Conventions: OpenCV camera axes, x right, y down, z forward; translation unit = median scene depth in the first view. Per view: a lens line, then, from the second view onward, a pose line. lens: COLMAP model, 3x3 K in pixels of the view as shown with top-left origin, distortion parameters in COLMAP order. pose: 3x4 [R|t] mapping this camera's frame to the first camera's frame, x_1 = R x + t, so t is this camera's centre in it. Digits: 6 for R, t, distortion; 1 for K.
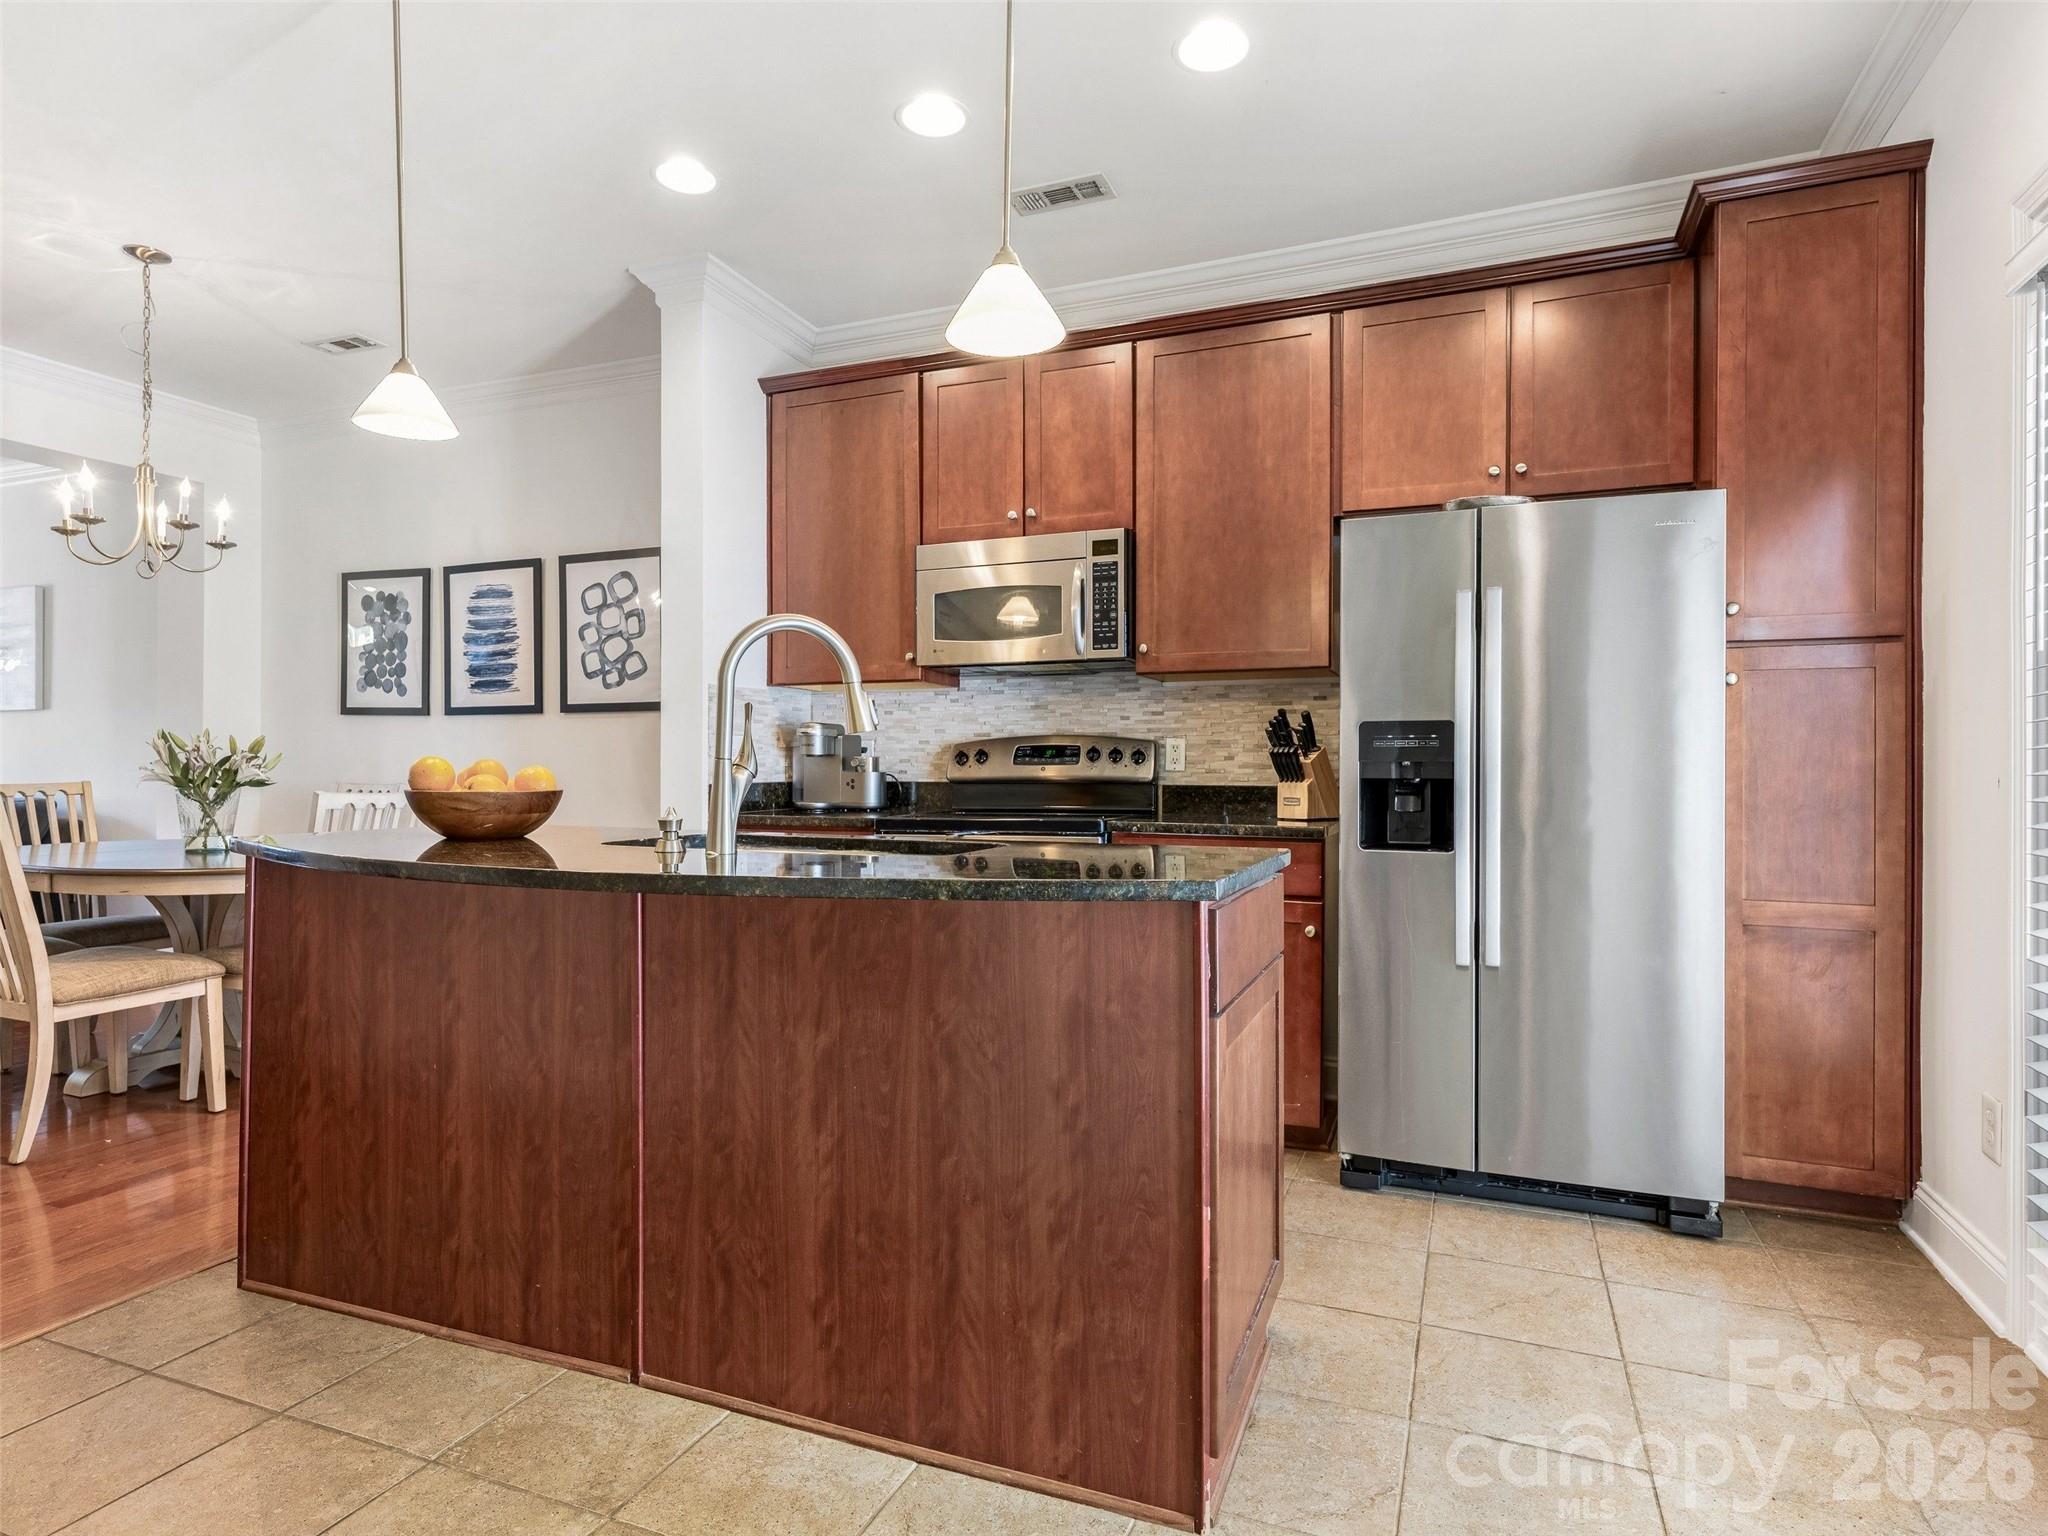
lens RADIAL K [[1117.4, 0, 1026.2], [0, 1117.4, 768.0], [0, 0, 1]] dist [-0.006108, -0.000638]
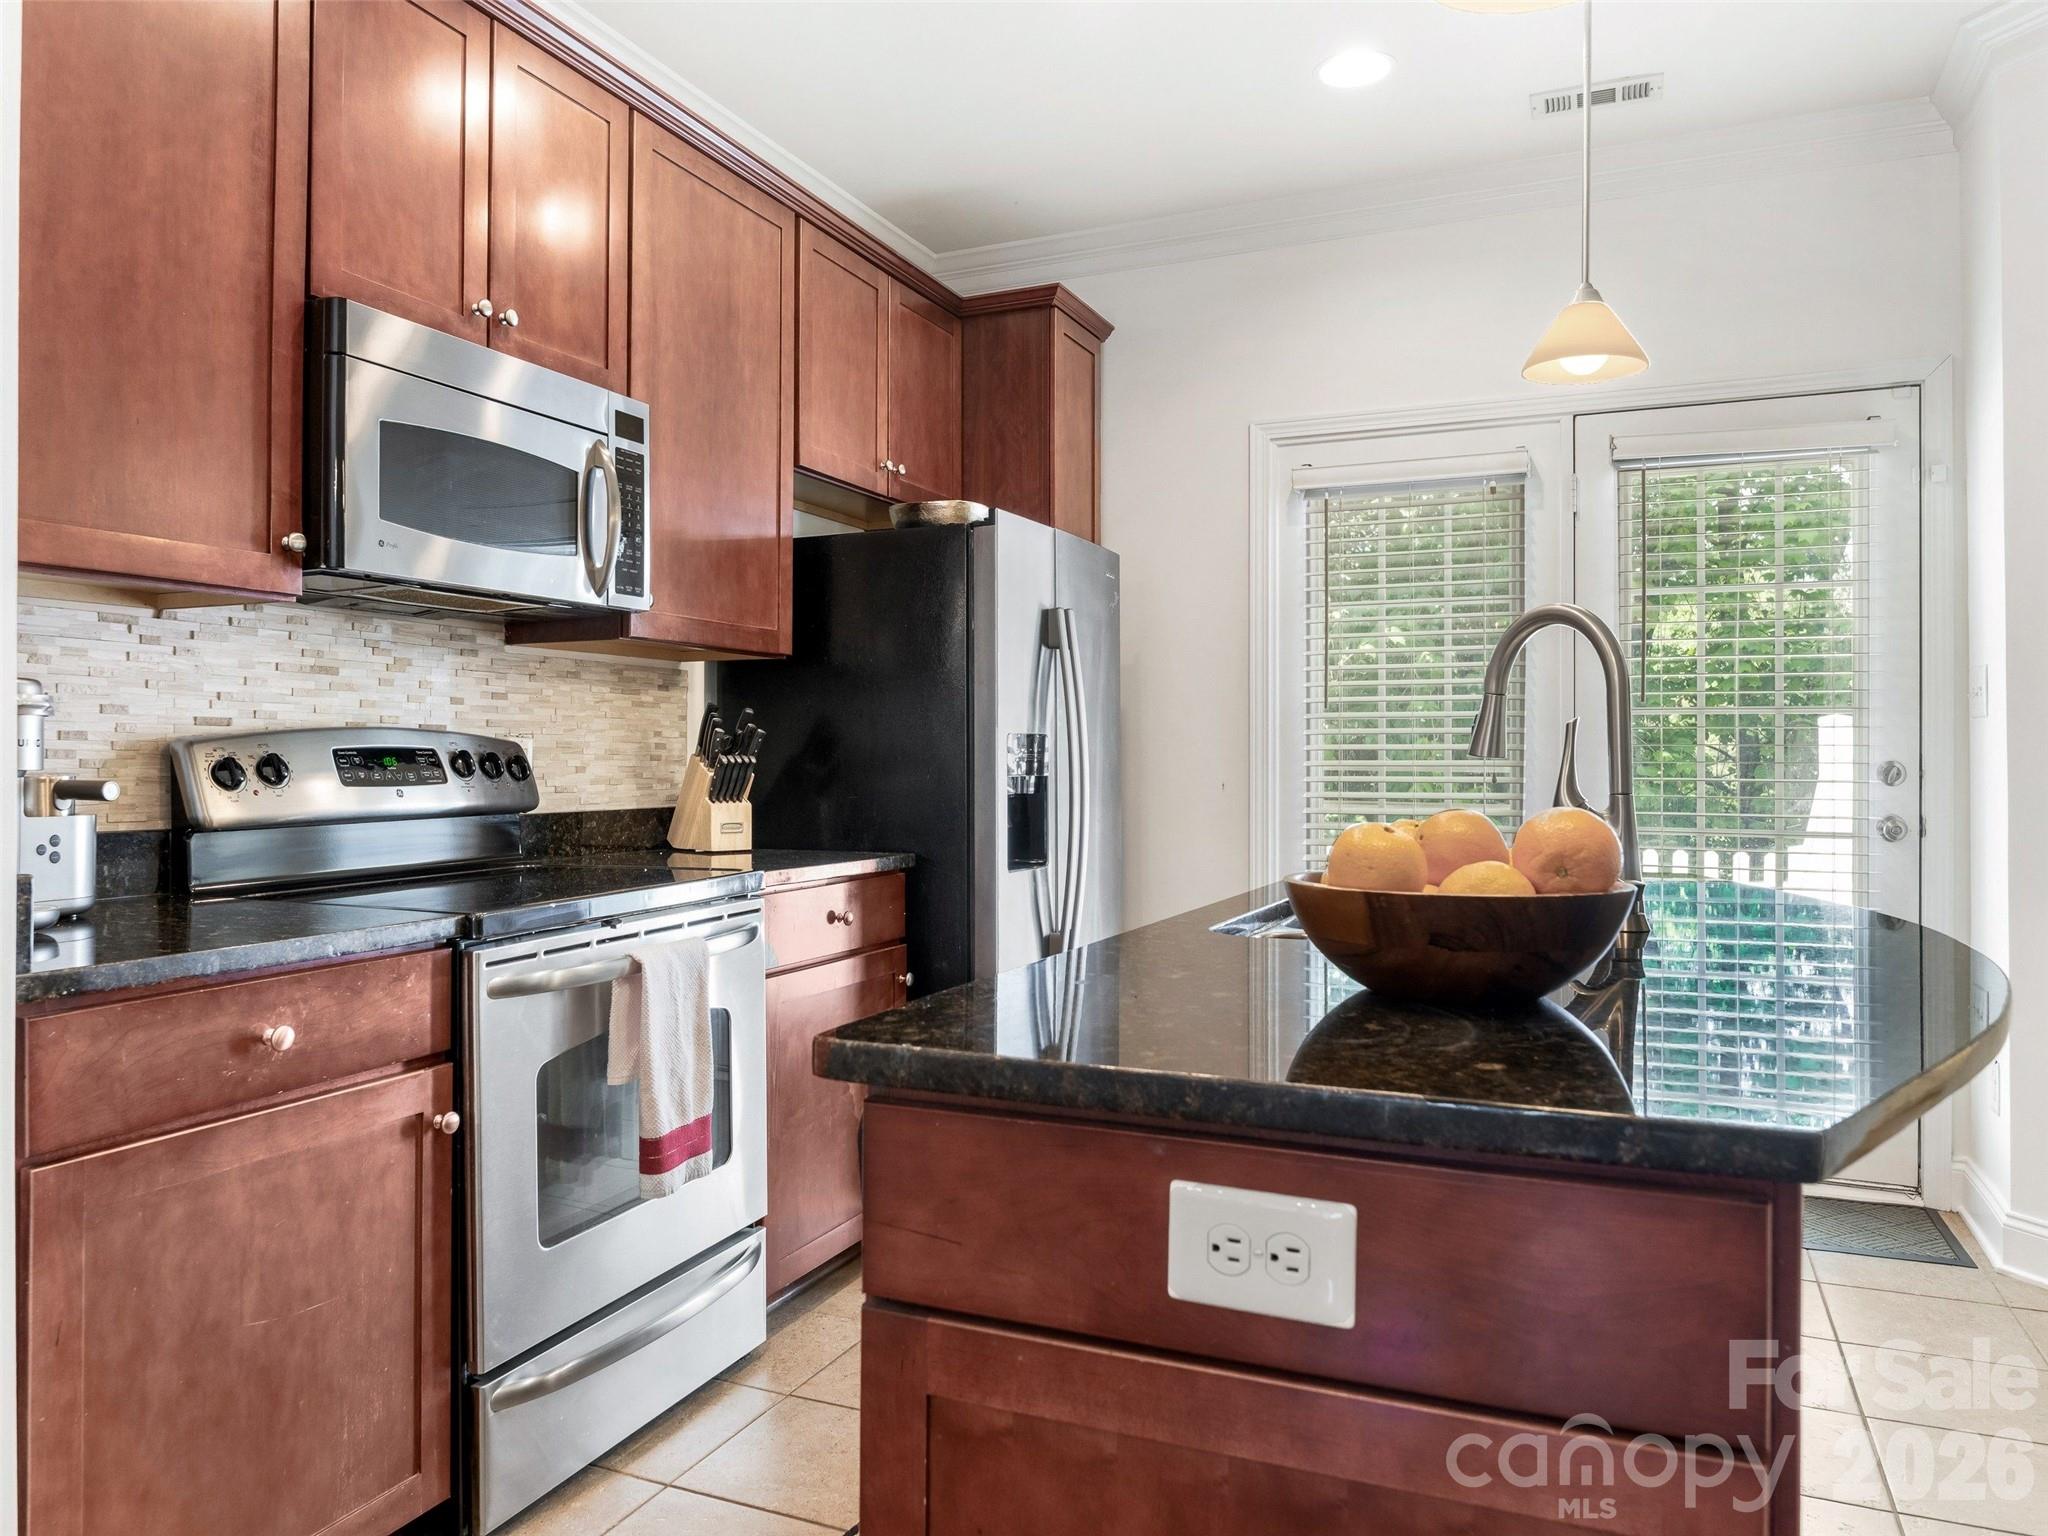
lens RADIAL K [[1412.4, 0, 1004.7], [0, 1412.4, 762.1], [0, 0, 1]] dist [-0.000512, -0.001239]
pose [[0.047620, -0.004094, 0.998857, -0.534051], [0.003326, 0.999987, 0.003940, -0.013010], [-0.998860, 0.003135, 0.047633, 0.585982]]
